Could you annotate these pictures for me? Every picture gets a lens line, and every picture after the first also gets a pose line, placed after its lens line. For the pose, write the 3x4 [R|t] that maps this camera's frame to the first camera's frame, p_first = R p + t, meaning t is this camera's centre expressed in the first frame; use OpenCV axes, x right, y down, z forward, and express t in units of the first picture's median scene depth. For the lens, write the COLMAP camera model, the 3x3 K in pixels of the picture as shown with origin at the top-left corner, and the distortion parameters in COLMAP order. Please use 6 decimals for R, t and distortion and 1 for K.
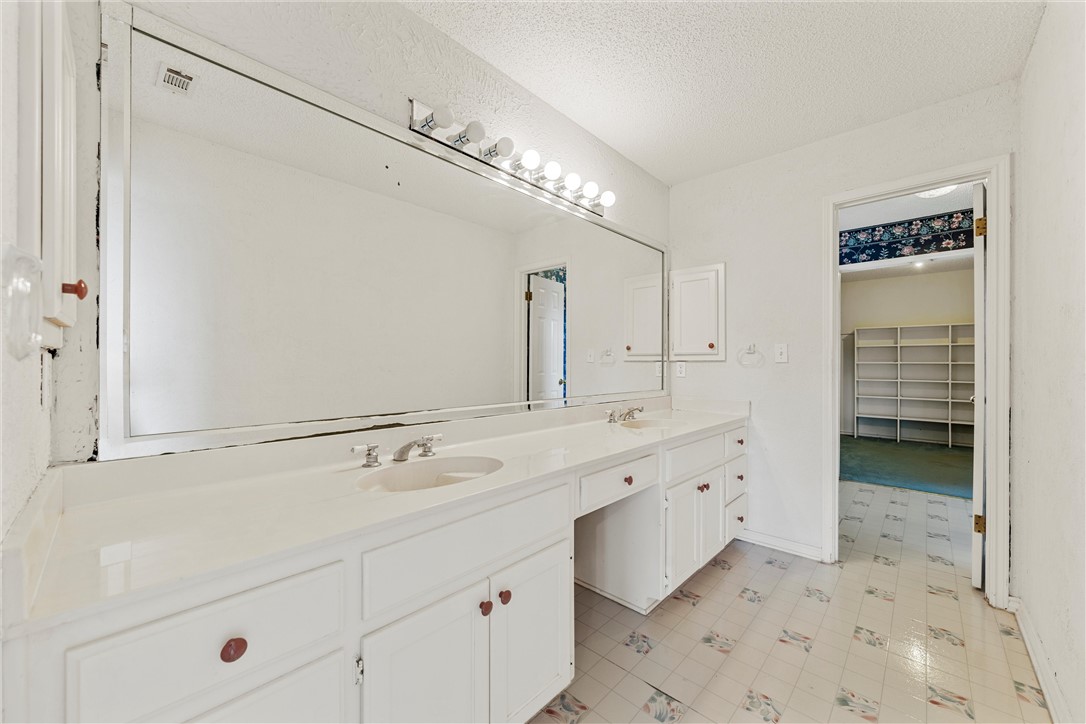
lens RADIAL K [[421.8, 0, 540.7], [0, 421.8, 362.5], [0, 0, 1]] dist [-0.004084, -0.000781]
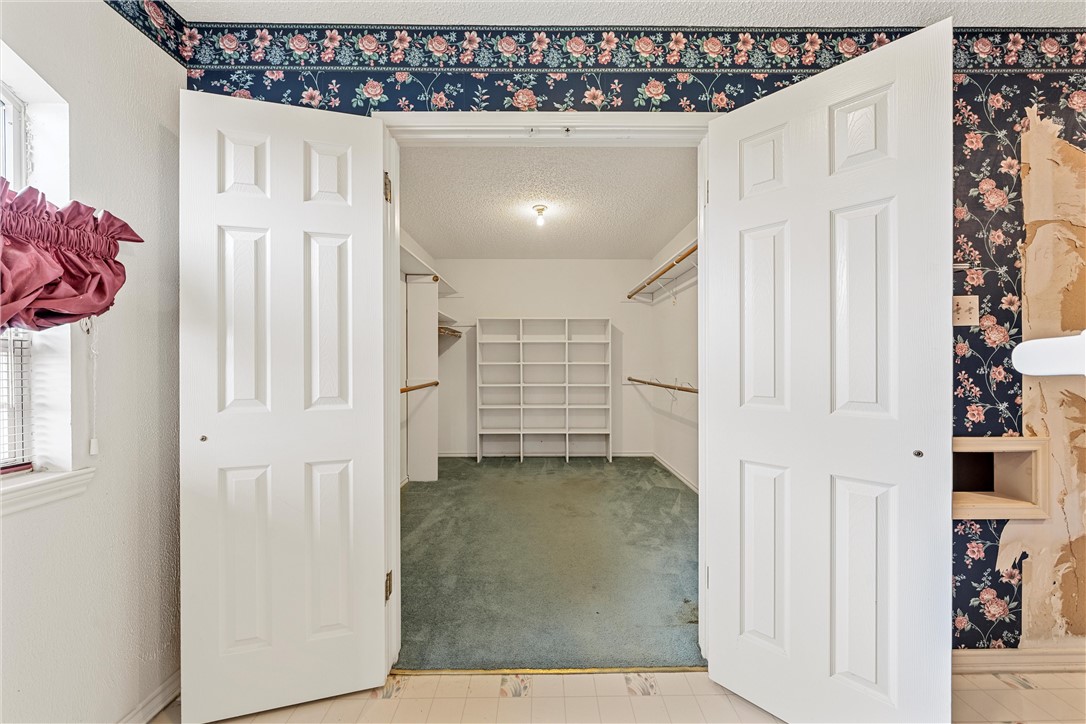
lens RADIAL K [[421.8, 0, 544.6], [0, 421.8, 362.6], [0, 0, 1]] dist [-0.004084, -0.000781]
pose [[0.731744, -0.004946, 0.681562, 0.588917], [0.005078, 0.999985, 0.001805, -0.002927], [-0.681561, 0.002140, 0.731759, 0.666646]]
